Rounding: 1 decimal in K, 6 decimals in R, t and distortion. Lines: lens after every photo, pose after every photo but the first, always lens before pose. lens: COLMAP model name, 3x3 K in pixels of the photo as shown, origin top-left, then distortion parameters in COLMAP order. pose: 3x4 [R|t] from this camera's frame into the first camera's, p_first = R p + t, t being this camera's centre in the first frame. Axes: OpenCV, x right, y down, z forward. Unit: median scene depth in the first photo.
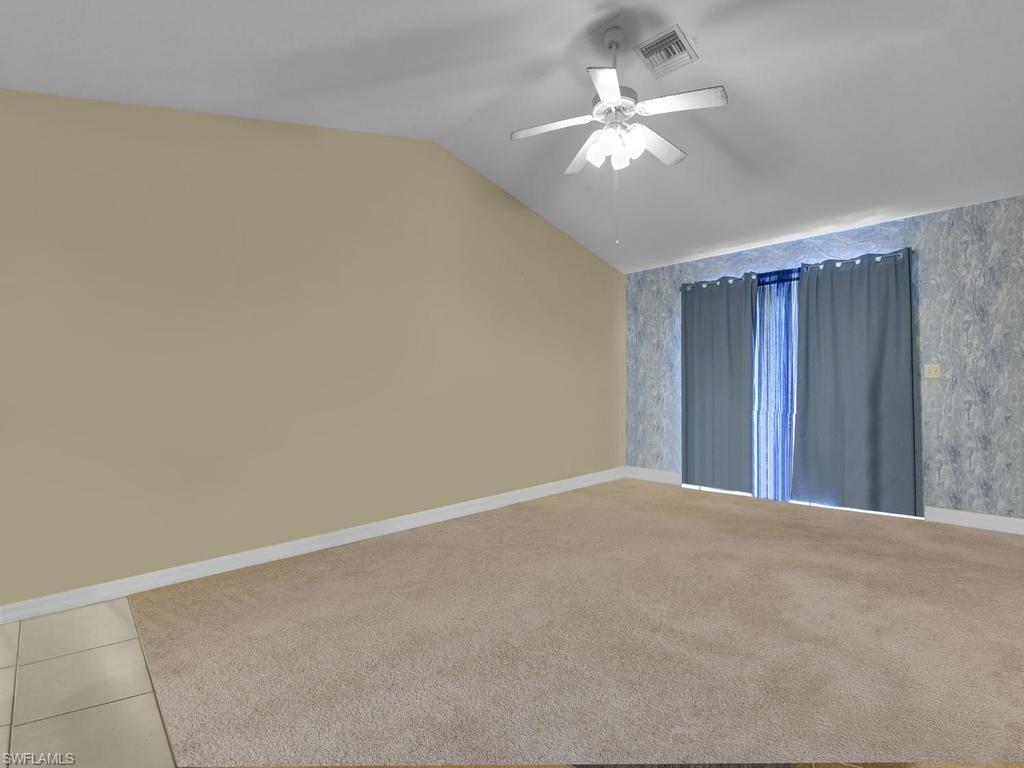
lens RADIAL K [[471.7, 0, 513.6], [0, 471.7, 389.5], [0, 0, 1]] dist [-0.004720, 0.000975]
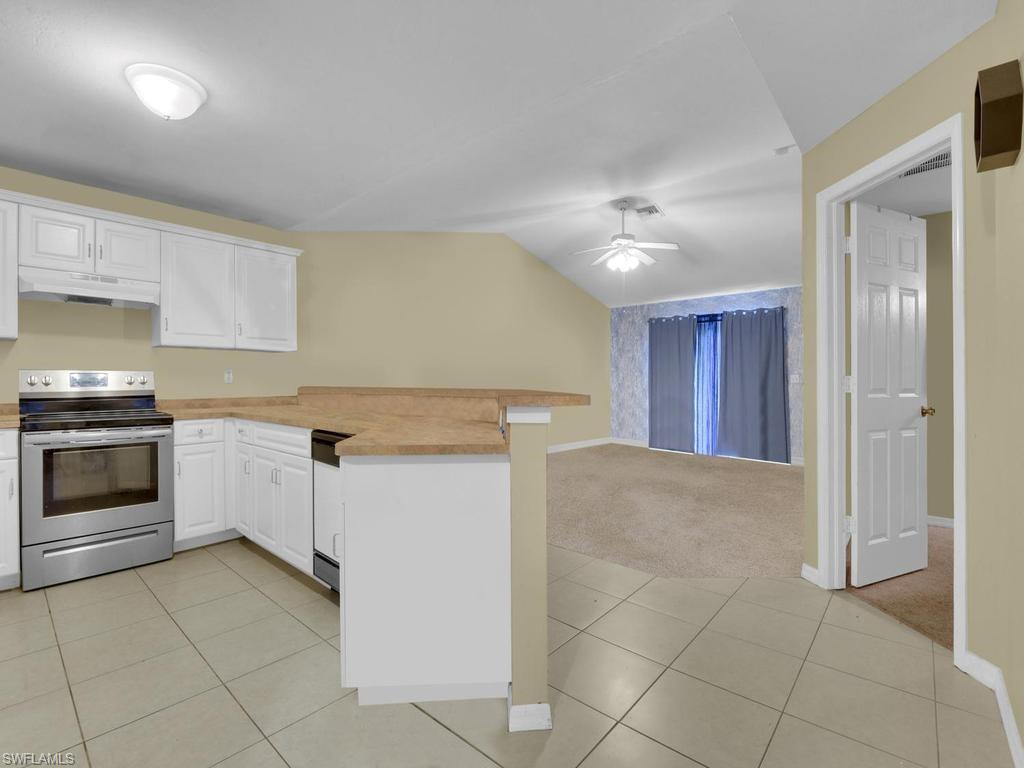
lens RADIAL K [[471.7, 0, 504.3], [0, 471.7, 376.9], [0, 0, 1]] dist [-0.004720, 0.000975]
pose [[0.996881, 0.009200, 0.078383, -0.257417], [-0.007685, 0.999778, -0.019619, -0.004105], [-0.078546, 0.018956, 0.996730, -0.538678]]
